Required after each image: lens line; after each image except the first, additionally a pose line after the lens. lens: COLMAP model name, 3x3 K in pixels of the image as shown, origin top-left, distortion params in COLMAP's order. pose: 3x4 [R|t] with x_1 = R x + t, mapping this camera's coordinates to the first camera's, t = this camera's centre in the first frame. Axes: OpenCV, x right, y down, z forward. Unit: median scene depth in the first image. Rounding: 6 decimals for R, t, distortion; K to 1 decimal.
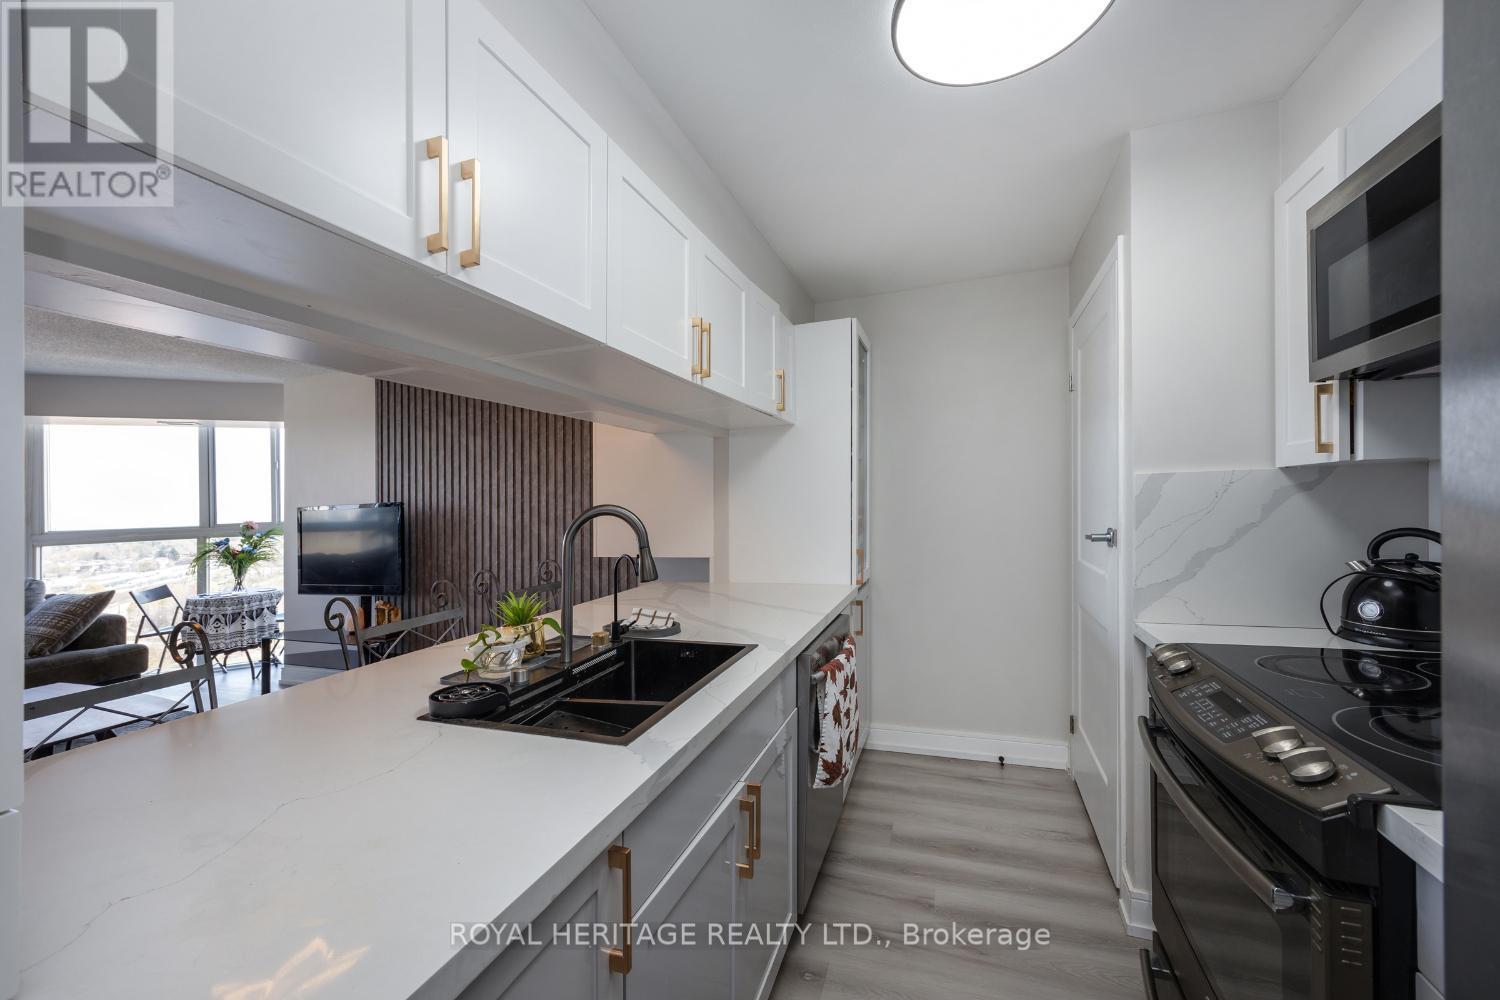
lens RADIAL K [[576.1, 0, 777.4], [0, 576.1, 514.1], [0, 0, 1]] dist [-0.007008, 0.000192]
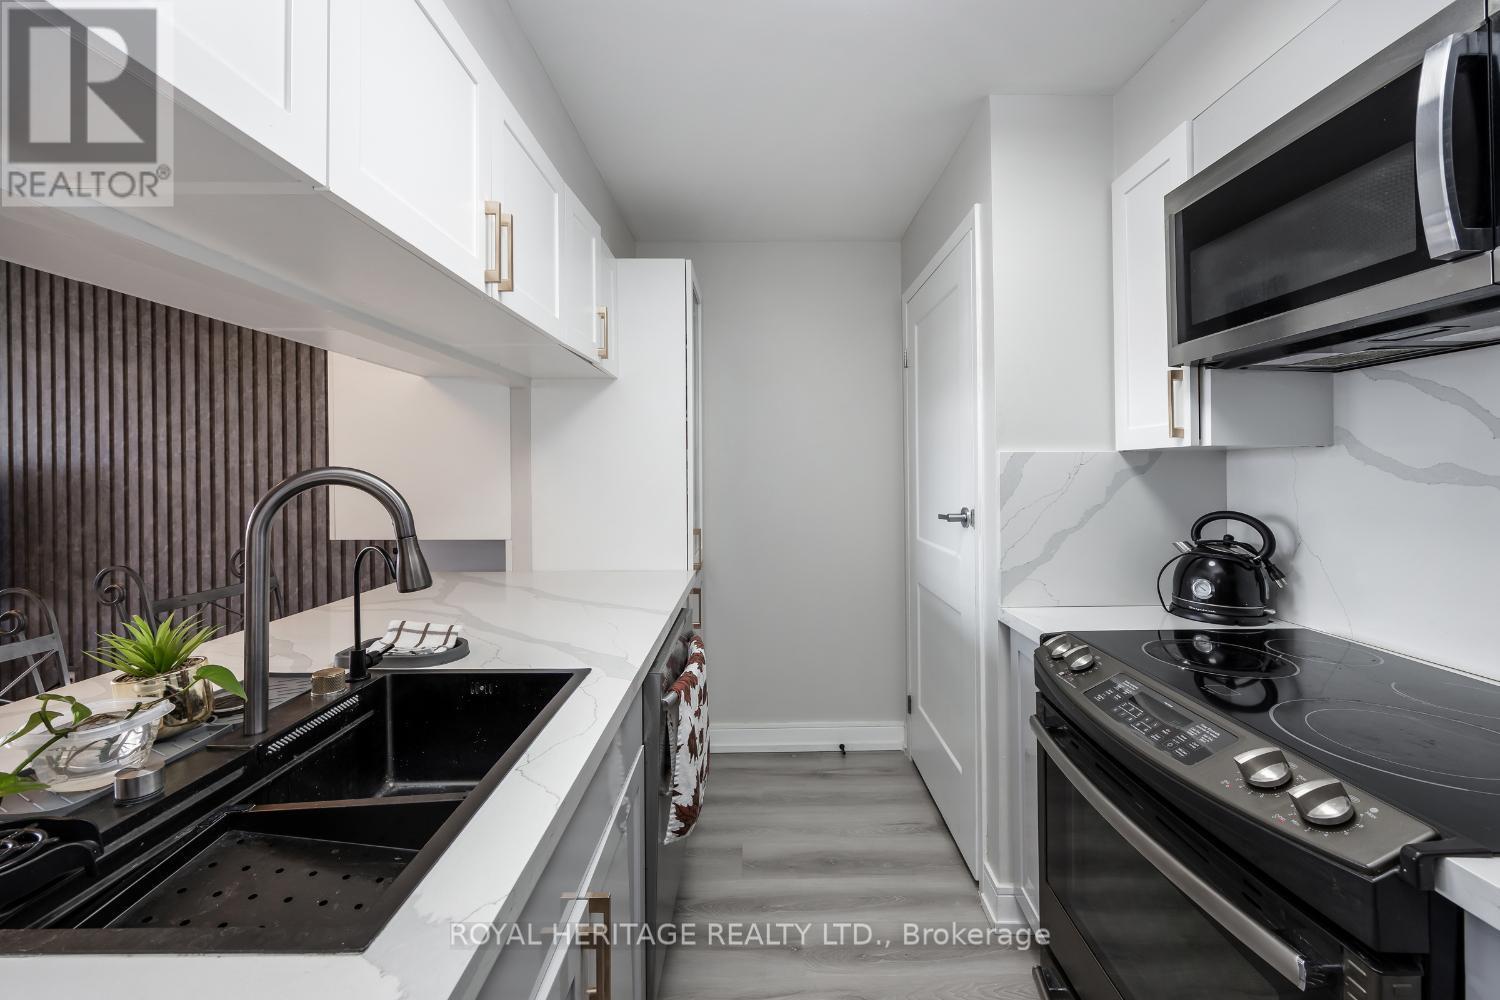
lens RADIAL K [[576.1, 0, 777.4], [0, 576.1, 514.1], [0, 0, 1]] dist [-0.007008, 0.000192]
pose [[0.943046, 0.003350, 0.332646, -0.047487], [-0.019133, 0.998840, 0.044185, -0.001726], [-0.332112, -0.048034, 0.942016, 0.226927]]
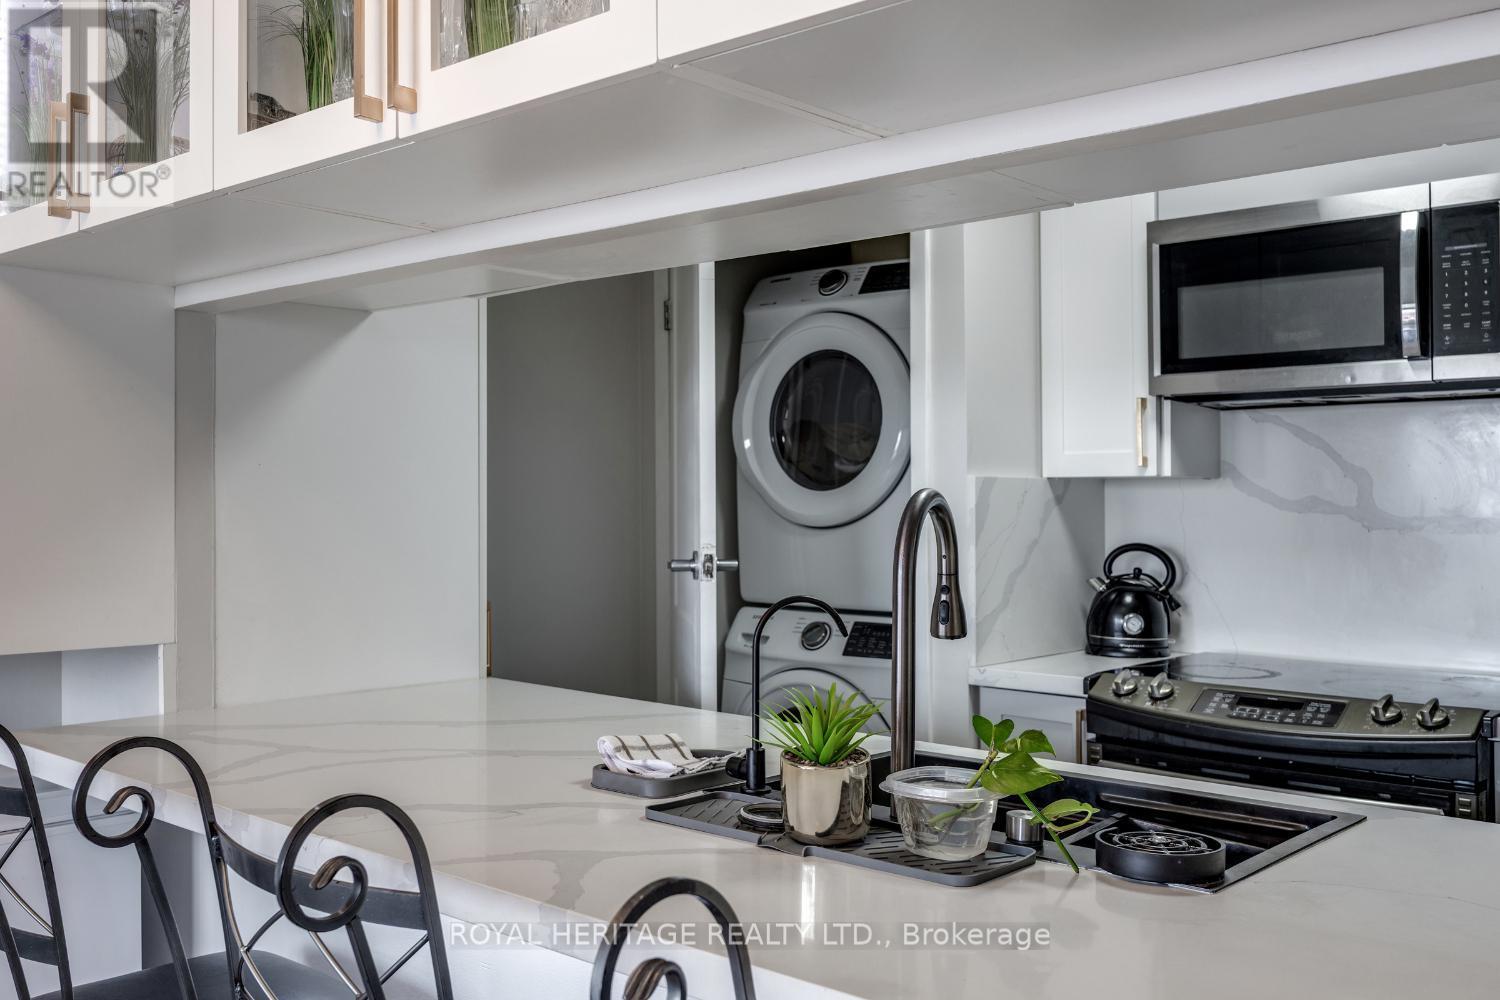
lens RADIAL K [[1383.5, 0, 747.9], [0, 1383.5, 489.4], [0, 0, 1]] dist [0.001936, -0.007439]
pose [[0.412026, 0.038829, 0.910344, -1.245744], [-0.000449, 0.999100, -0.042411, 0.028877], [-0.911172, 0.017065, 0.411673, 0.526587]]
